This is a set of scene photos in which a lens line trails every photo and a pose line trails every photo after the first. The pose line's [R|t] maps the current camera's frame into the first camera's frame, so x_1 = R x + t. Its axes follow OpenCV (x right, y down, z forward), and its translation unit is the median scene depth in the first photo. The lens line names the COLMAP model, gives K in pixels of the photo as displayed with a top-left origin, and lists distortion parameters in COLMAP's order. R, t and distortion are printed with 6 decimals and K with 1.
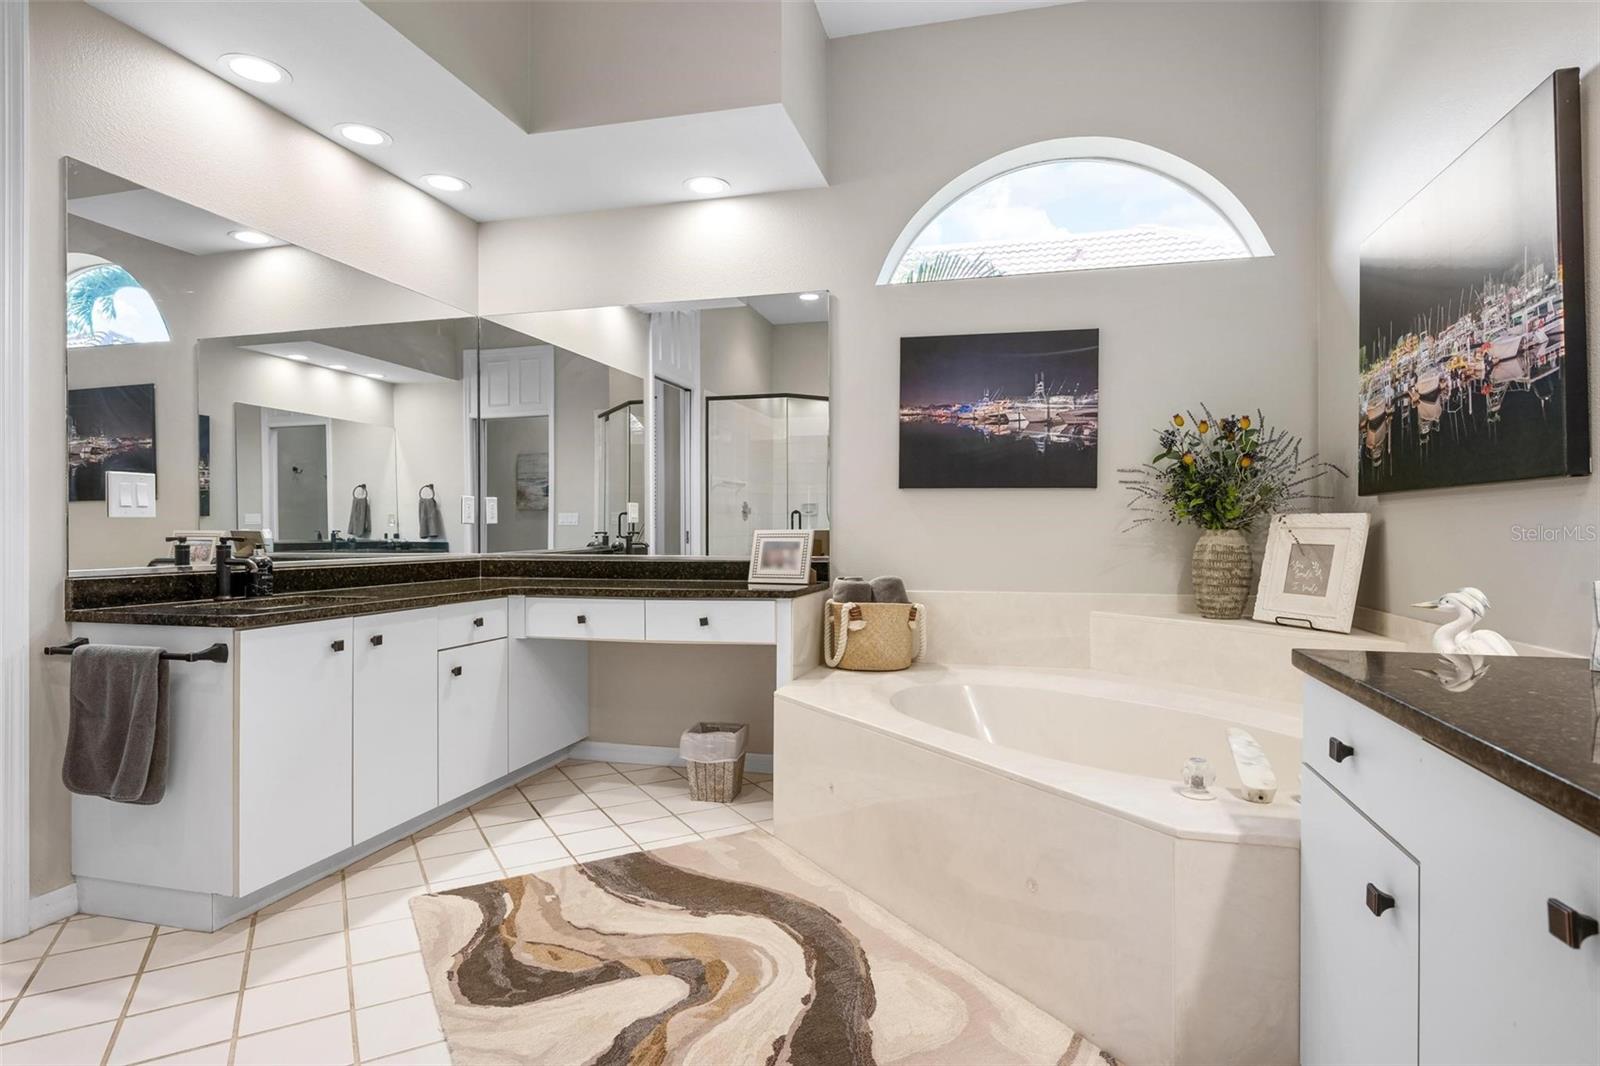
lens RADIAL K [[841.3, 0, 802.3], [0, 841.3, 532.7], [0, 0, 1]] dist [-0.004203, 0.000901]
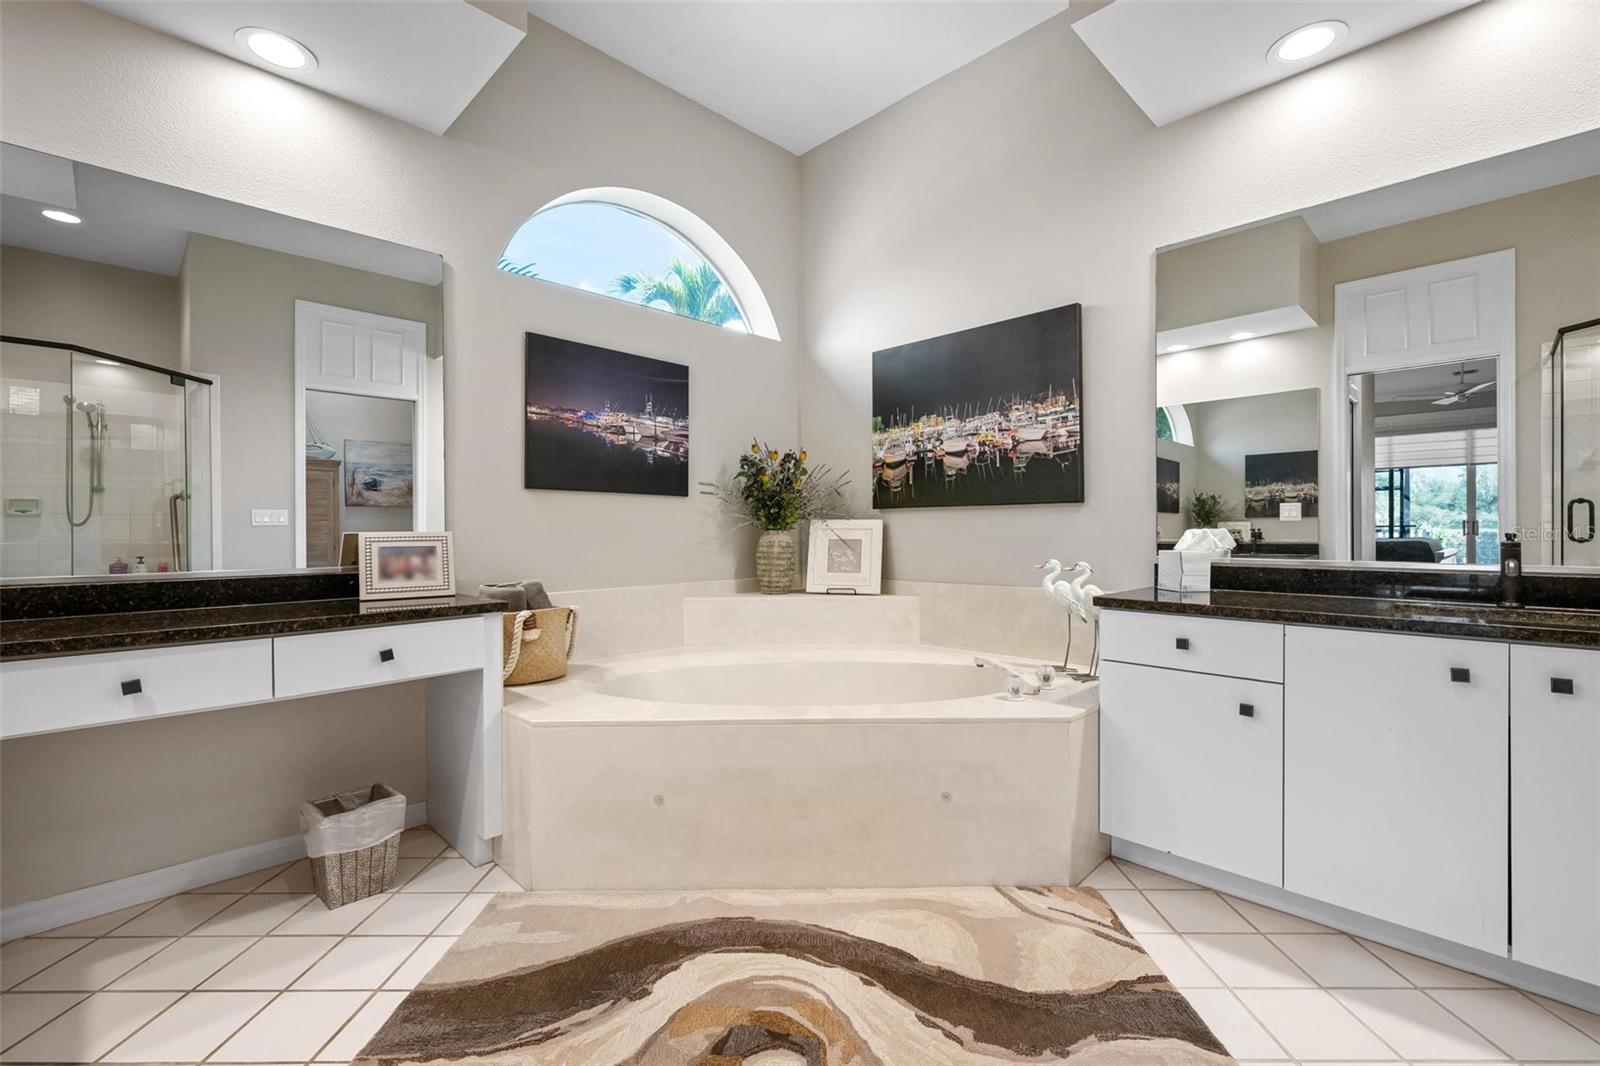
lens RADIAL K [[686.6, 0, 801.1], [0, 686.6, 531.1], [0, 0, 1]] dist [-0.001851, 0.000486]
pose [[0.511412, -0.001870, 0.859334, -0.487801], [0.008012, 0.999965, -0.002591, 0.000749], [-0.859299, 0.008210, 0.511408, 0.405244]]
